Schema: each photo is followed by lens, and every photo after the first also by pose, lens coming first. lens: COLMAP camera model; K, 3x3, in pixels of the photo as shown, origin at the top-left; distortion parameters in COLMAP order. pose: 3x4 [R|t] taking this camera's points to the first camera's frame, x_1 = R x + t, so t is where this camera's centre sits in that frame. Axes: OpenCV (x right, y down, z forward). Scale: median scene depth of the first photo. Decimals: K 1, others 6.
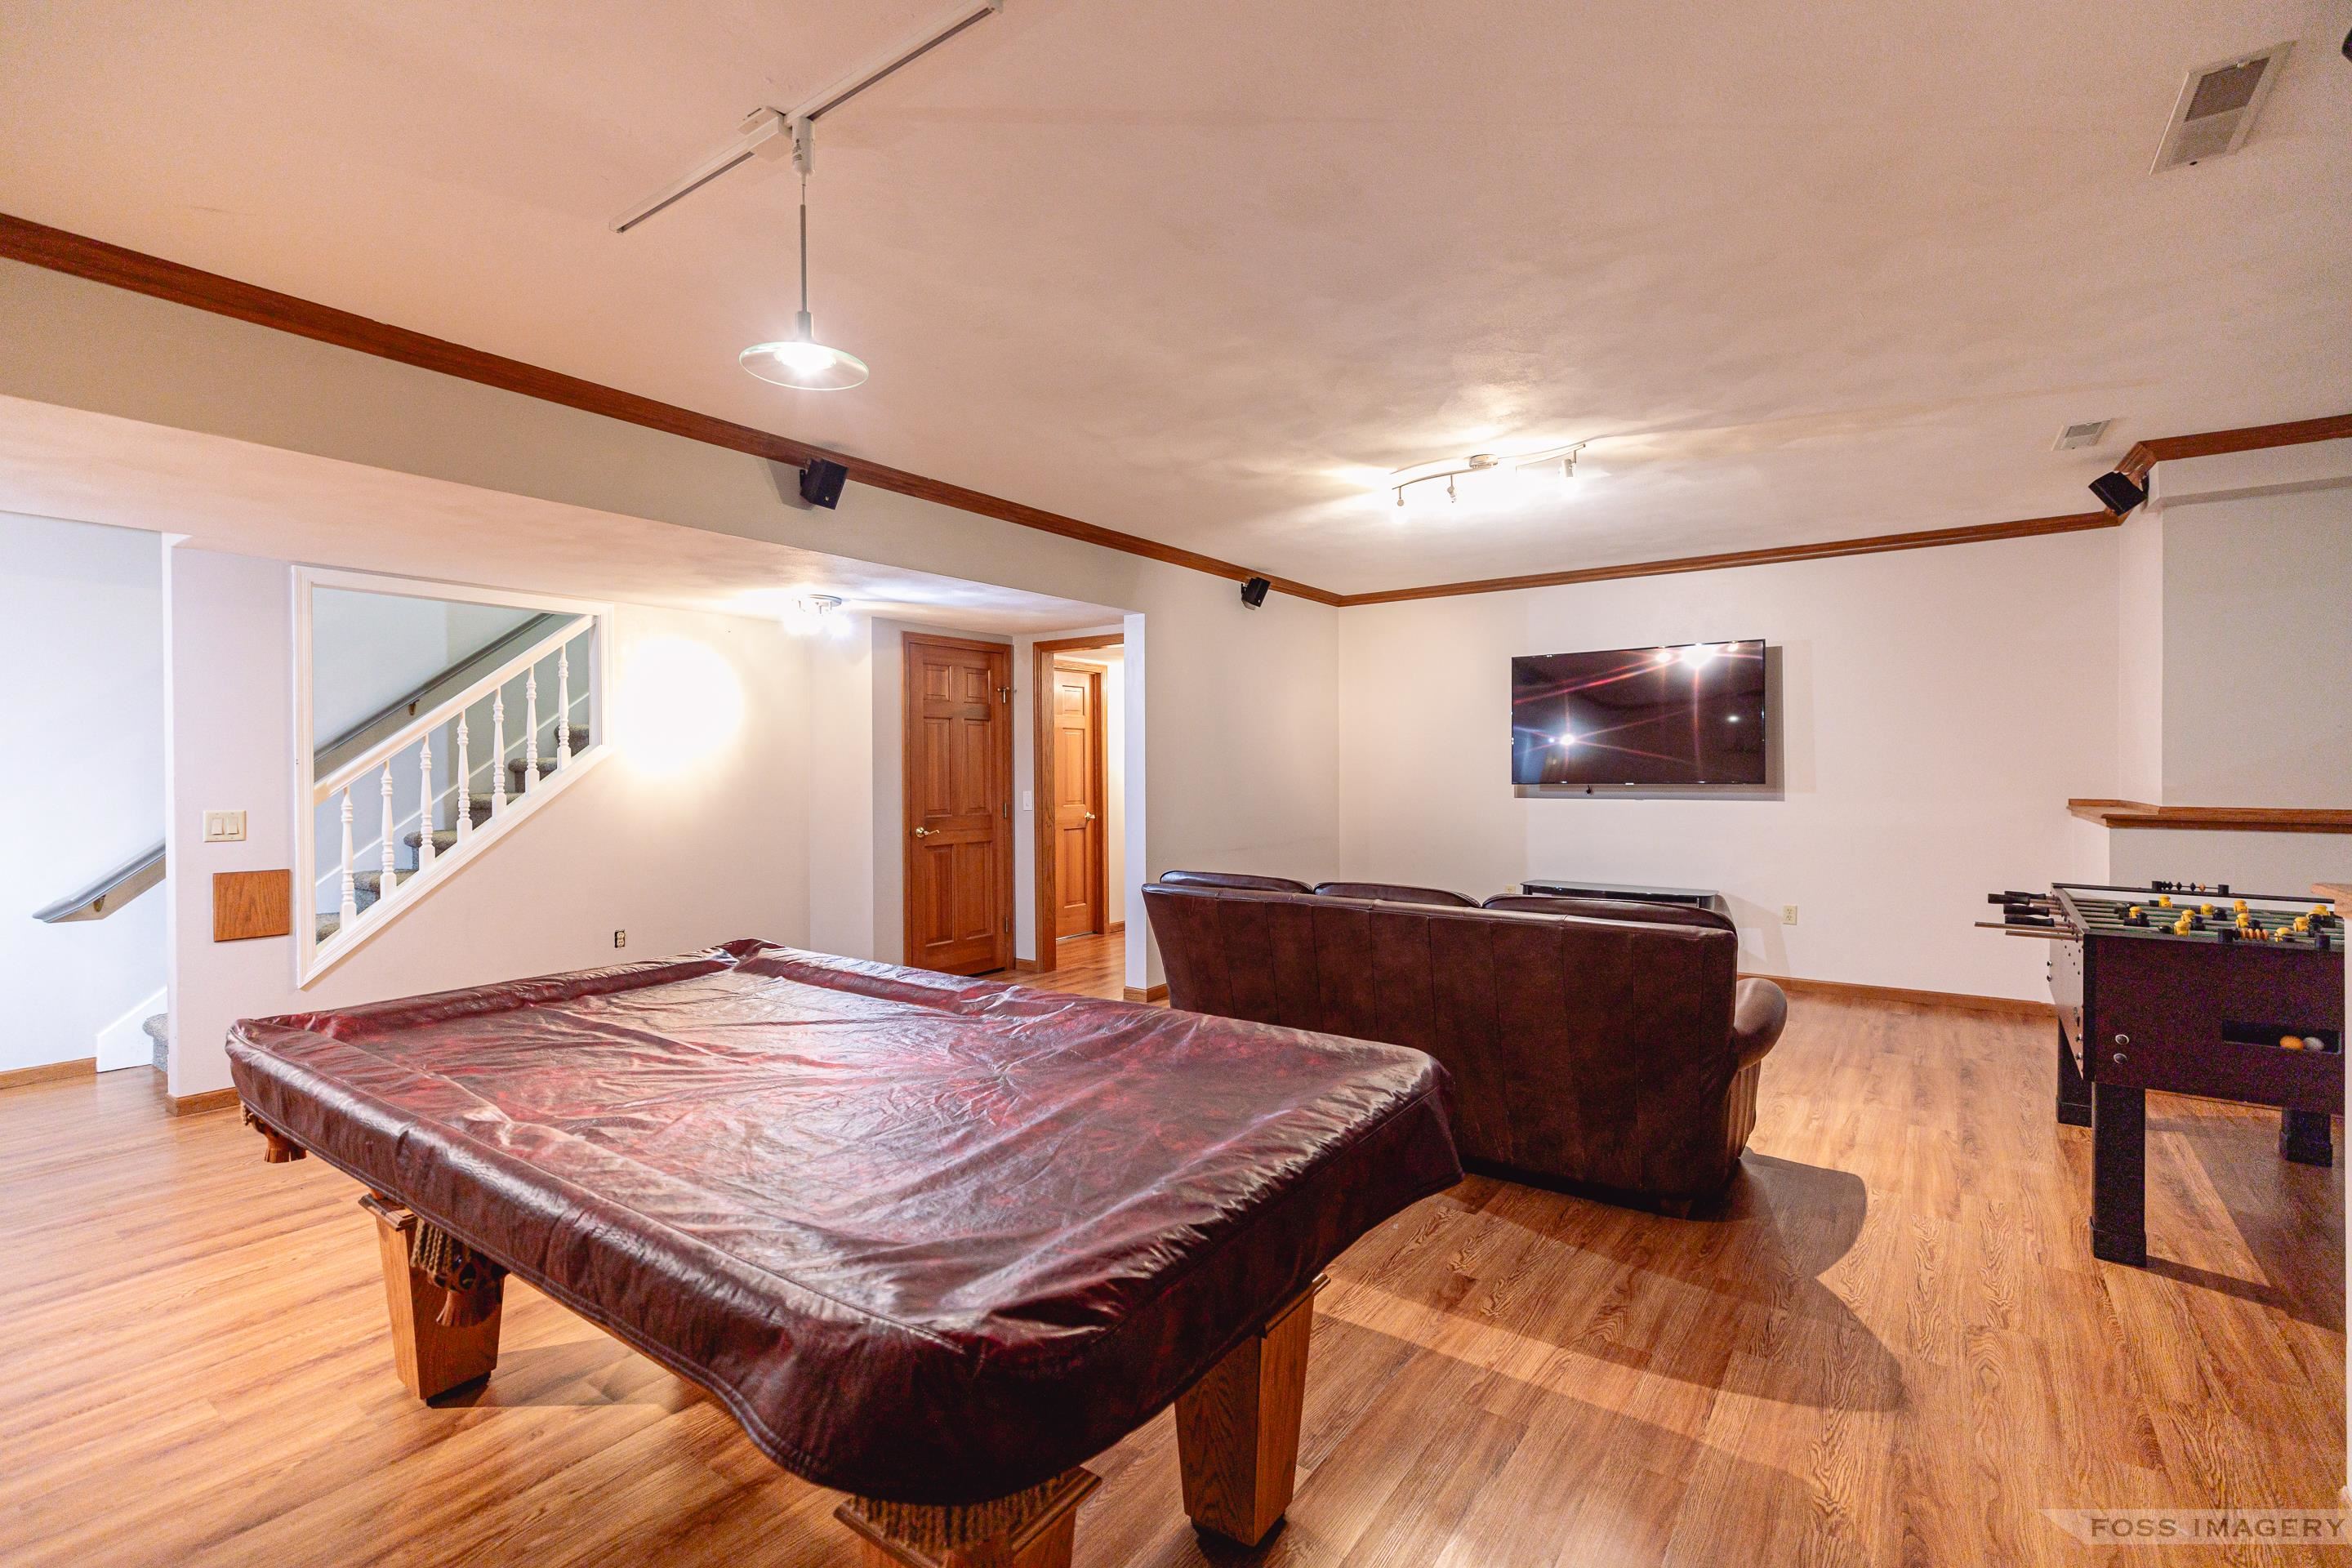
lens RADIAL K [[1042.3, 0, 1180.5], [0, 1042.3, 774.6], [0, 0, 1]] dist [0.003346, 0.000426]
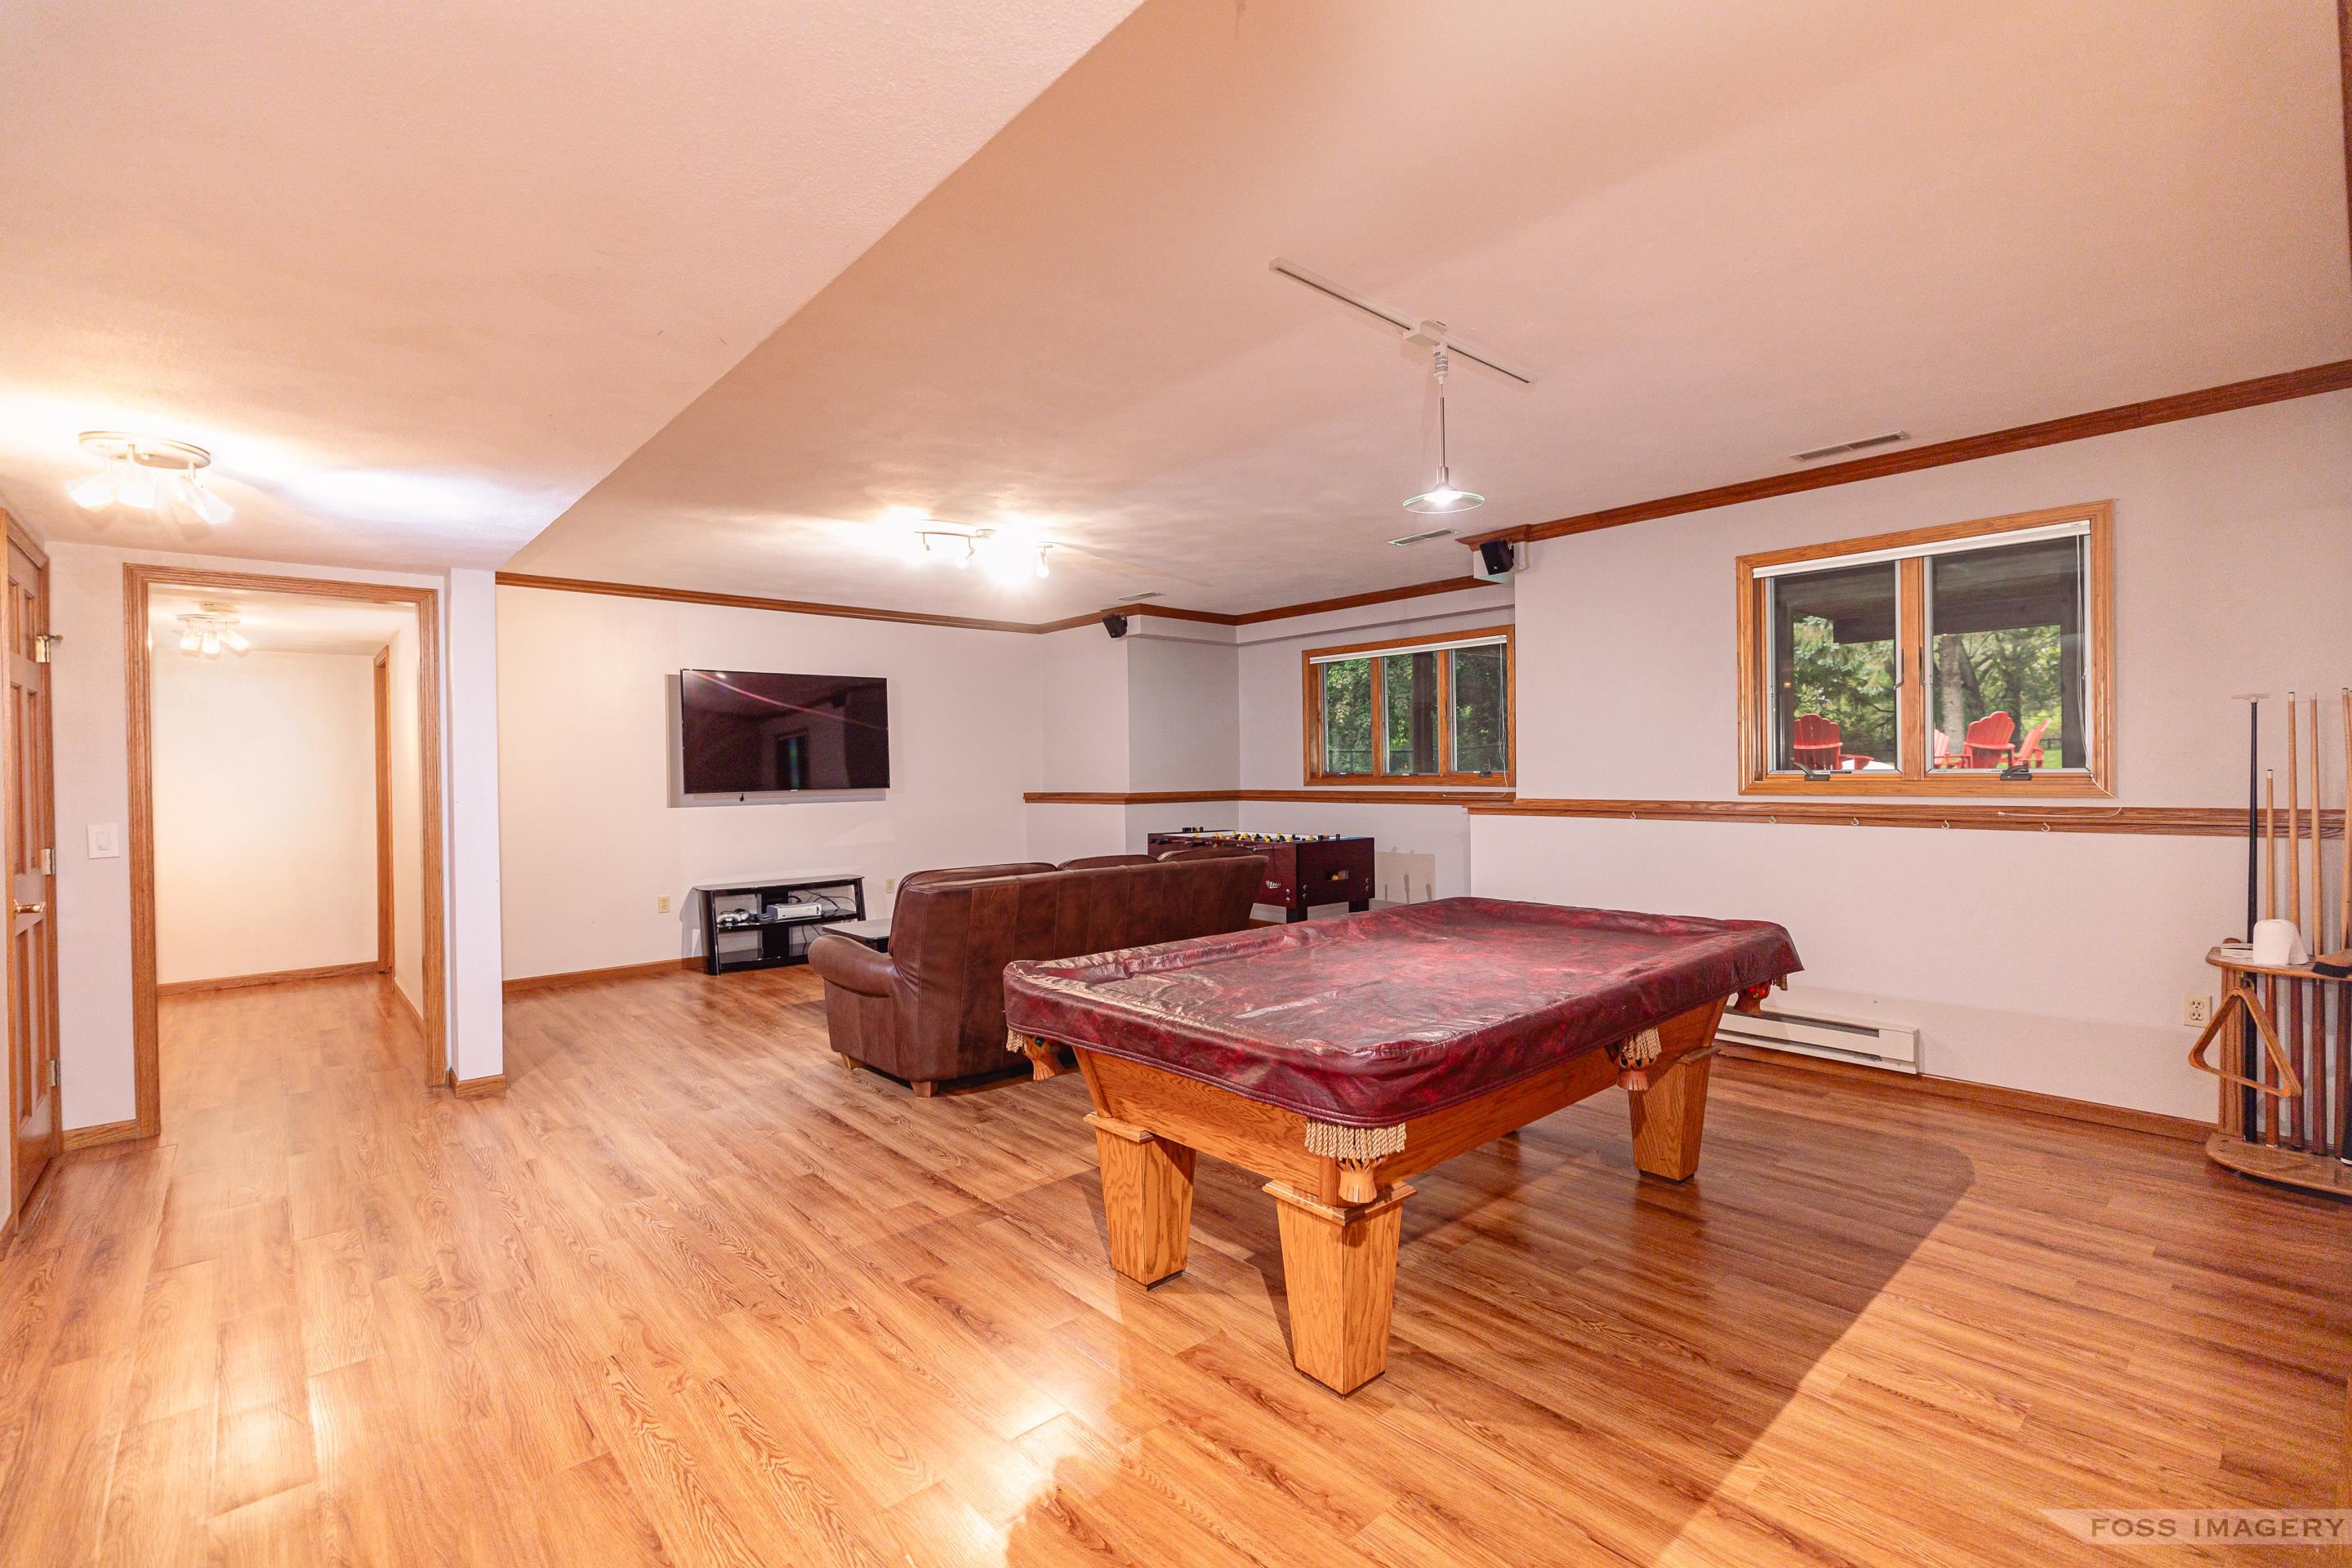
lens RADIAL K [[1042.3, 0, 1180.5], [0, 1042.3, 774.6], [0, 0, 1]] dist [0.003346, 0.000426]
pose [[0.223821, -0.000622, 0.974630, -0.930786], [0.016618, 0.999857, -0.003178, 0.003722], [-0.974488, 0.016908, 0.223800, 0.499885]]
